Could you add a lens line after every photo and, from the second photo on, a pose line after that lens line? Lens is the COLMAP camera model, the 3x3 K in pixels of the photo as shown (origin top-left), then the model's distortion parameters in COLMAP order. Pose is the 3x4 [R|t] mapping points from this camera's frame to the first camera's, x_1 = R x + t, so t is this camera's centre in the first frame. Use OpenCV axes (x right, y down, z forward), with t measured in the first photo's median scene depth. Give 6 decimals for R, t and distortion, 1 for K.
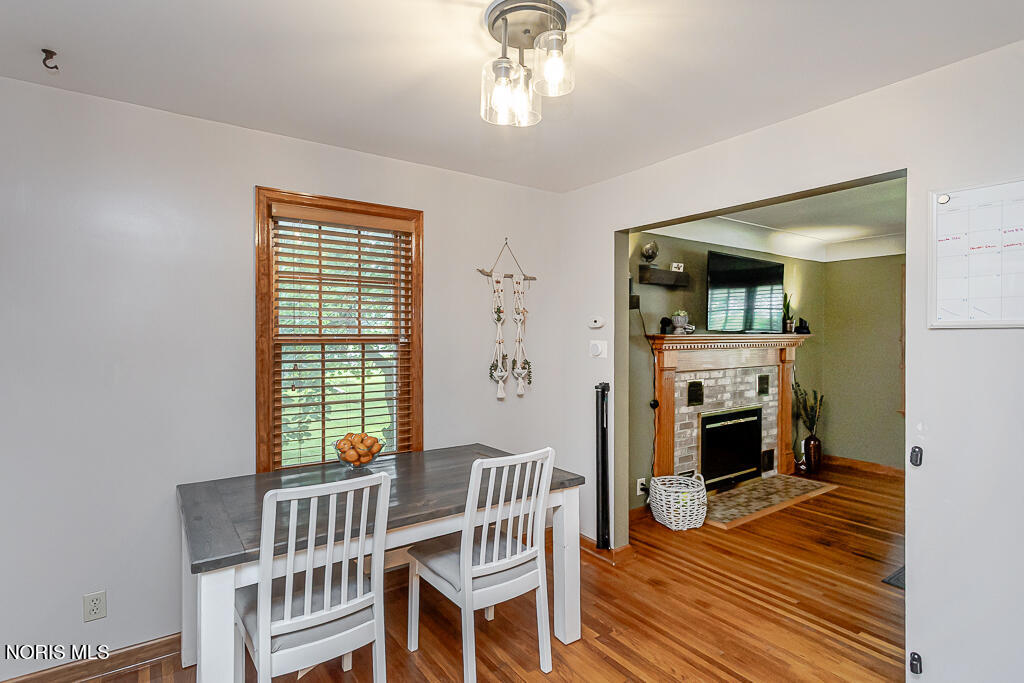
lens RADIAL K [[512.1, 0, 509.8], [0, 512.1, 339.0], [0, 0, 1]] dist [0.001296, 0.001639]
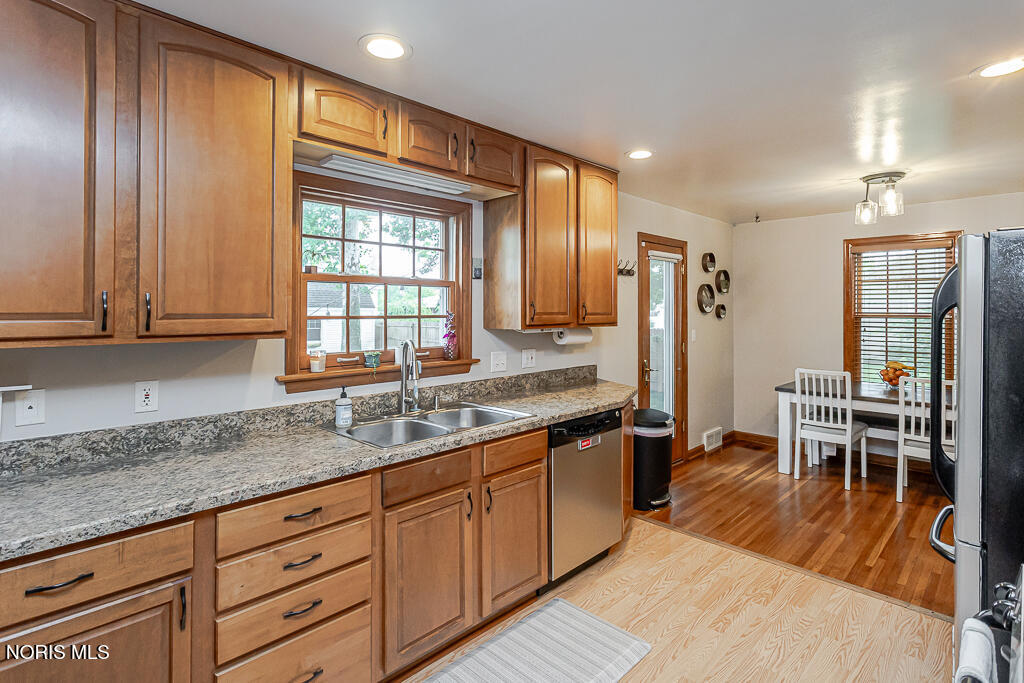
lens RADIAL K [[522.6, 0, 507.8], [0, 522.6, 306.4], [0, 0, 1]] dist [0.000727, 0.000230]
pose [[0.180052, -0.001314, -0.983656, 0.982893], [-0.005280, 0.999983, -0.002302, -0.015626], [0.983643, 0.005608, 0.180042, -0.516579]]
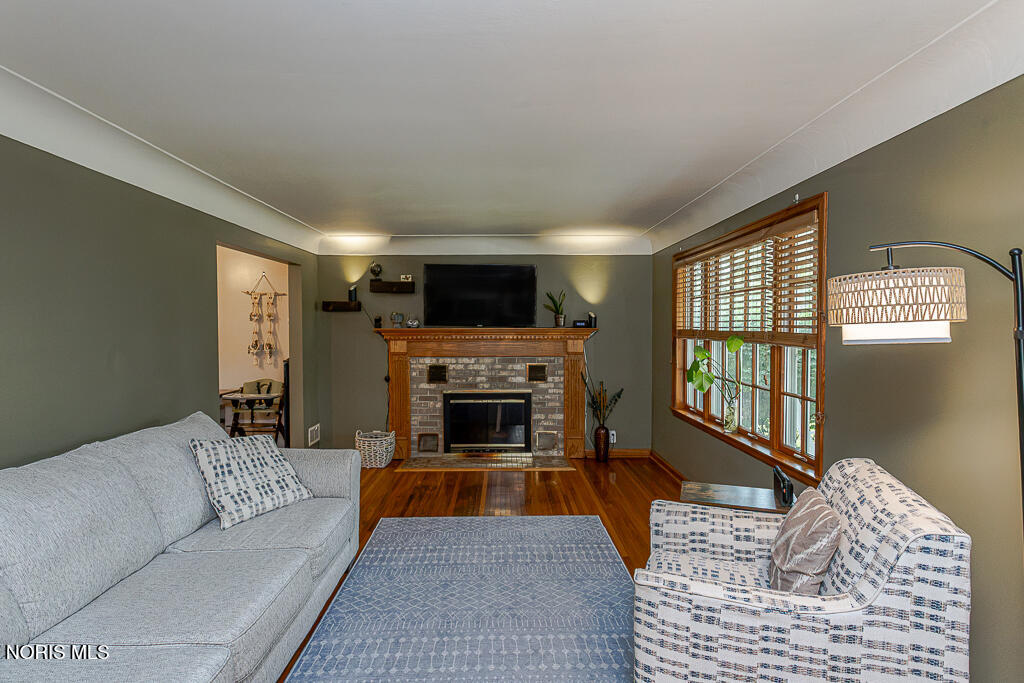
lens RADIAL K [[512.1, 0, 509.8], [0, 512.1, 339.0], [0, 0, 1]] dist [0.001296, 0.001639]
pose [[0.828132, 0.014561, -0.560344, 1.640482], [-0.003676, 0.999782, 0.020548, -0.012281], [0.560521, -0.014957, 0.828005, 0.053089]]
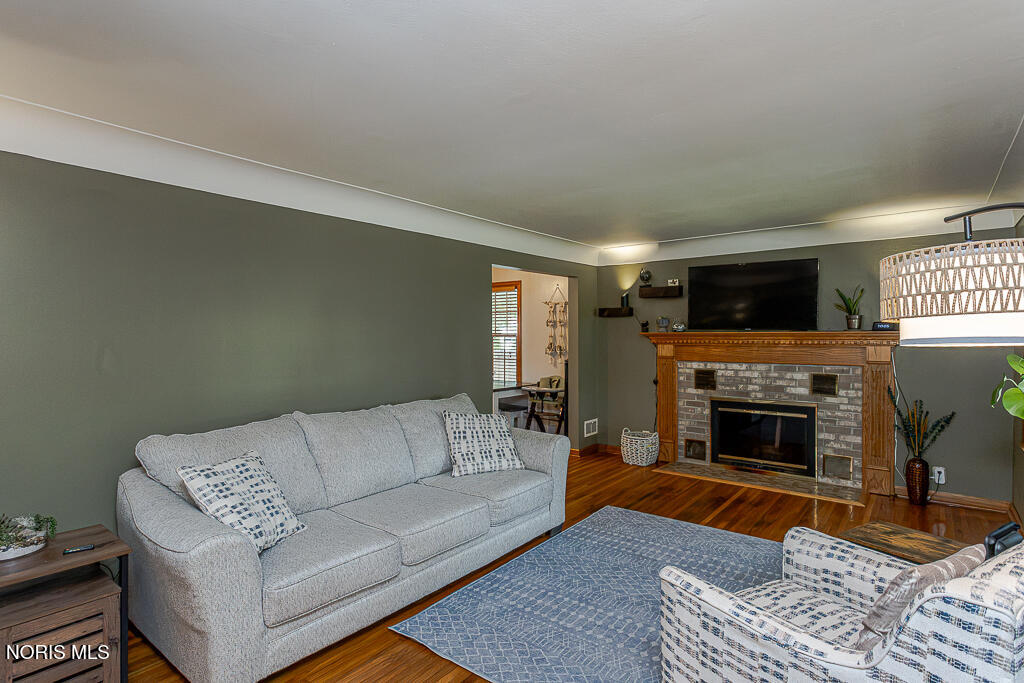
lens RADIAL K [[528.6, 0, 512.0], [0, 528.6, 341.5], [0, 0, 1]] dist [0.001822, 0.001045]
pose [[0.287614, 0.015704, -0.957618, 1.936335], [-0.001866, 0.999873, 0.015836, -0.007444], [0.957745, -0.002768, 0.287606, 0.245164]]
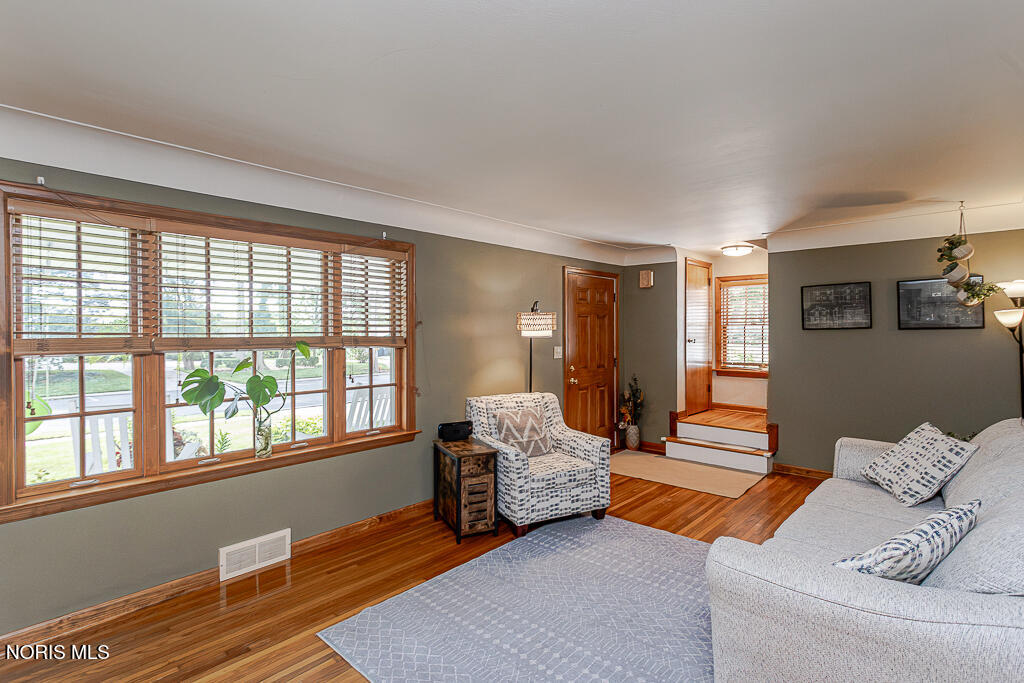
lens RADIAL K [[498.4, 0, 498.4], [0, 498.4, 334.6], [0, 0, 1]] dist [-0.000100, 0.000025]
pose [[-0.200807, -0.004665, 0.979620, 0.385504], [0.007857, 0.999949, 0.006372, -0.015356], [-0.979599, 0.008977, -0.200760, 1.032301]]
